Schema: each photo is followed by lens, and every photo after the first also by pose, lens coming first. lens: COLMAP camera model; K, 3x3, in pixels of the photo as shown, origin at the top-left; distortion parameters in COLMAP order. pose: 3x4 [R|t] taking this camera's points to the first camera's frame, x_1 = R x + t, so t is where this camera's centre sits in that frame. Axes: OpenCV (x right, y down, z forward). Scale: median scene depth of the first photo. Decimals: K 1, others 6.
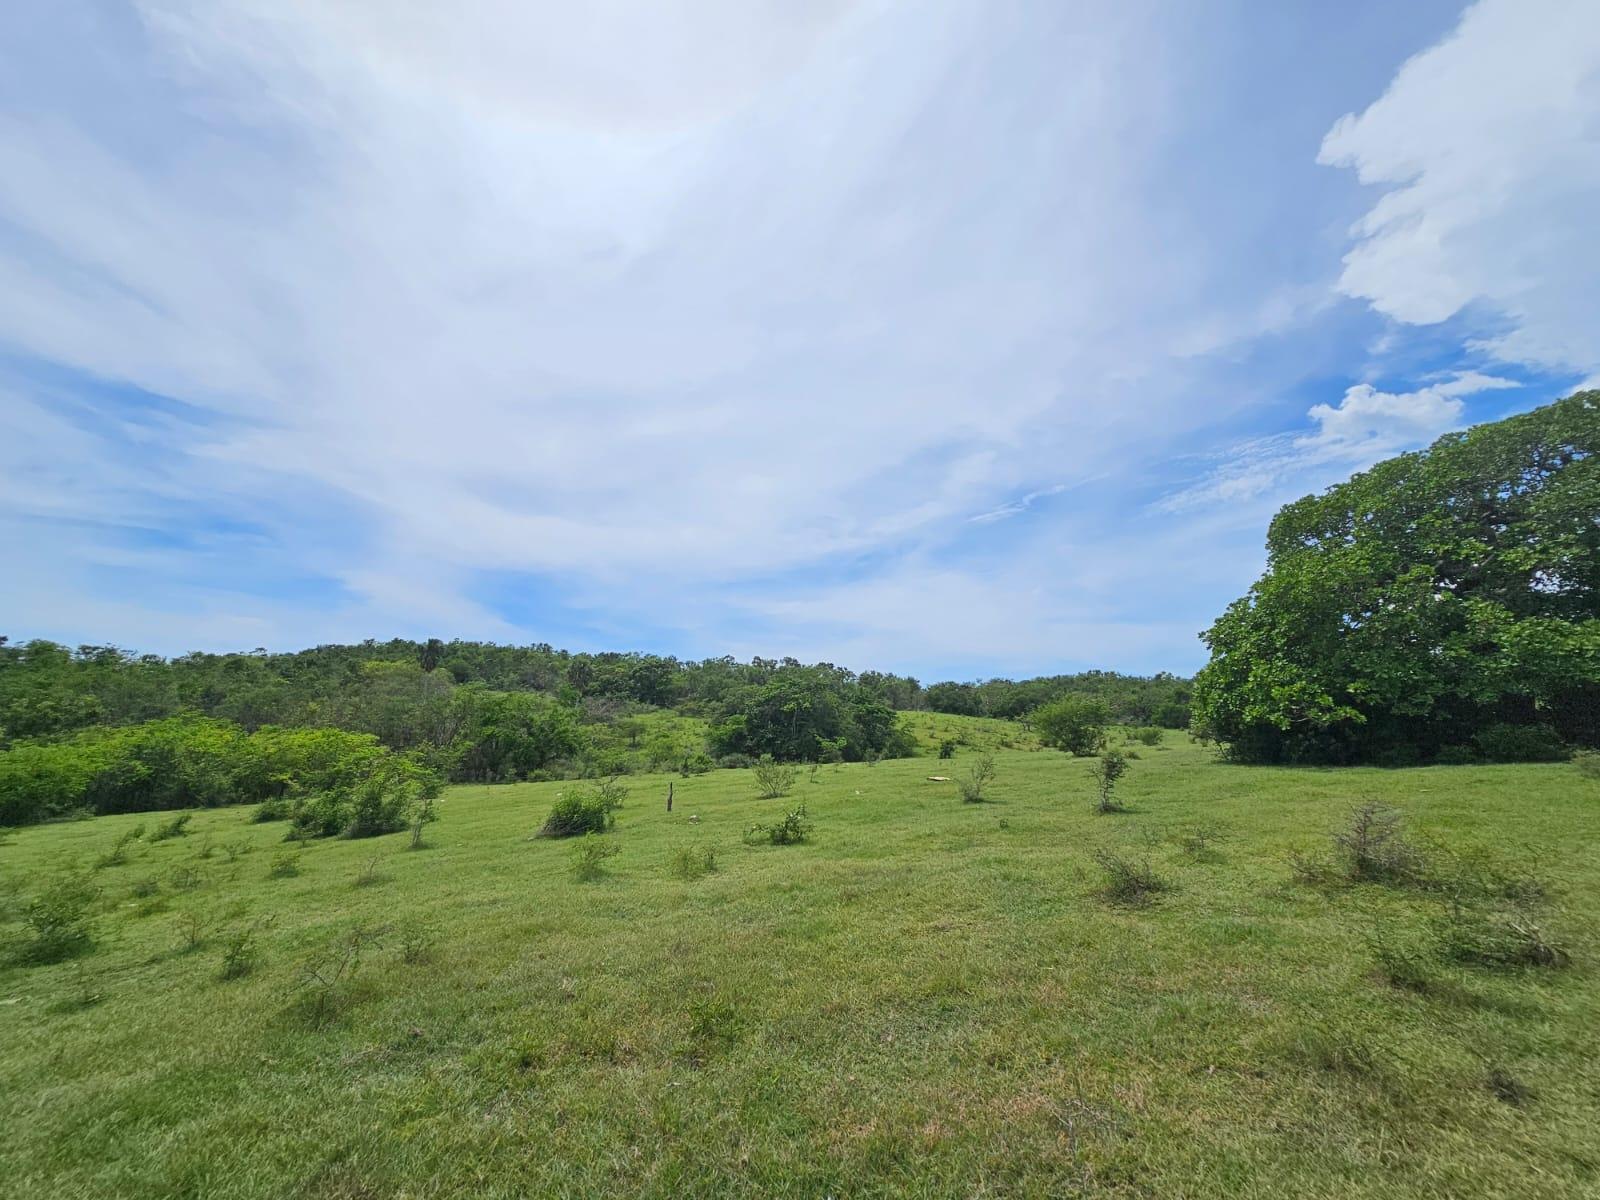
lens RADIAL K [[655.5, 0, 799.2], [0, 655.5, 602.0], [0, 0, 1]] dist [0.000278, 0.001341]
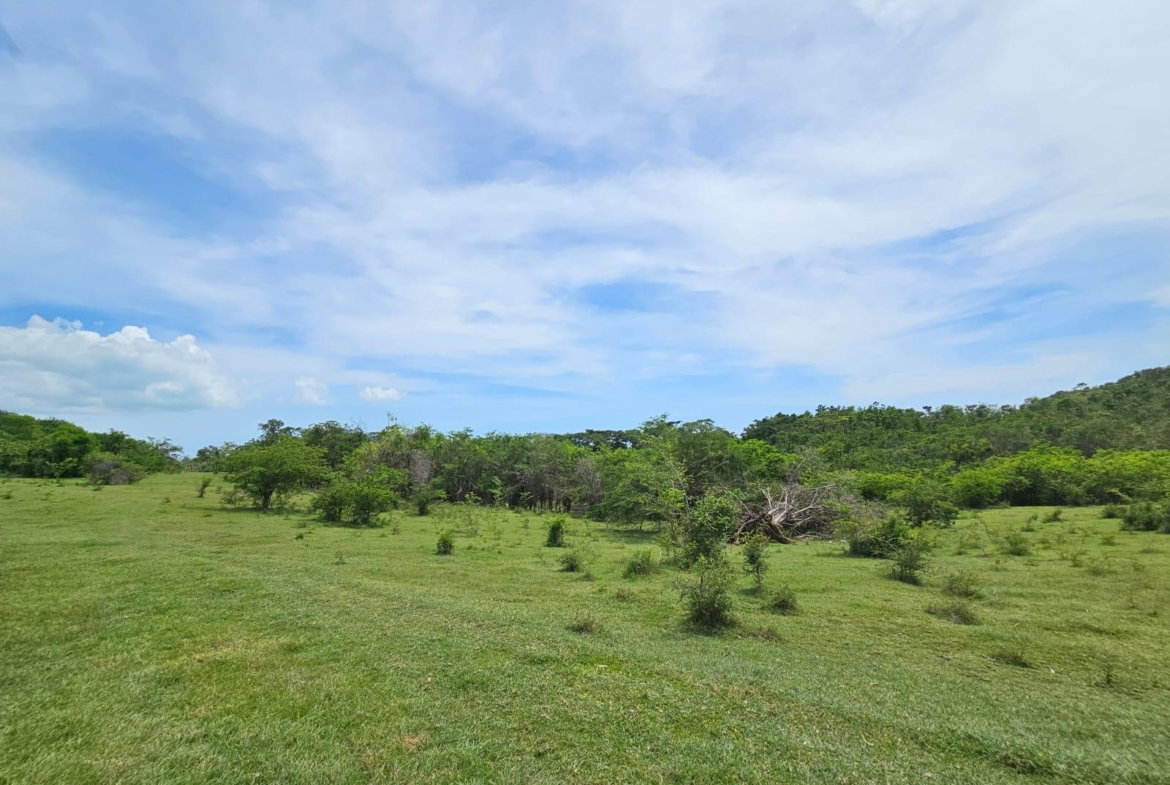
lens RADIAL K [[485.3, 0, 583.2], [0, 485.3, 398.6], [0, 0, 1]] dist [0.000452, 0.000123]
pose [[0.066076, -0.148442, -0.986711, 0.232193], [0.243241, 0.961436, -0.128351, -0.079000], [0.967713, -0.231528, 0.099635, -0.220635]]
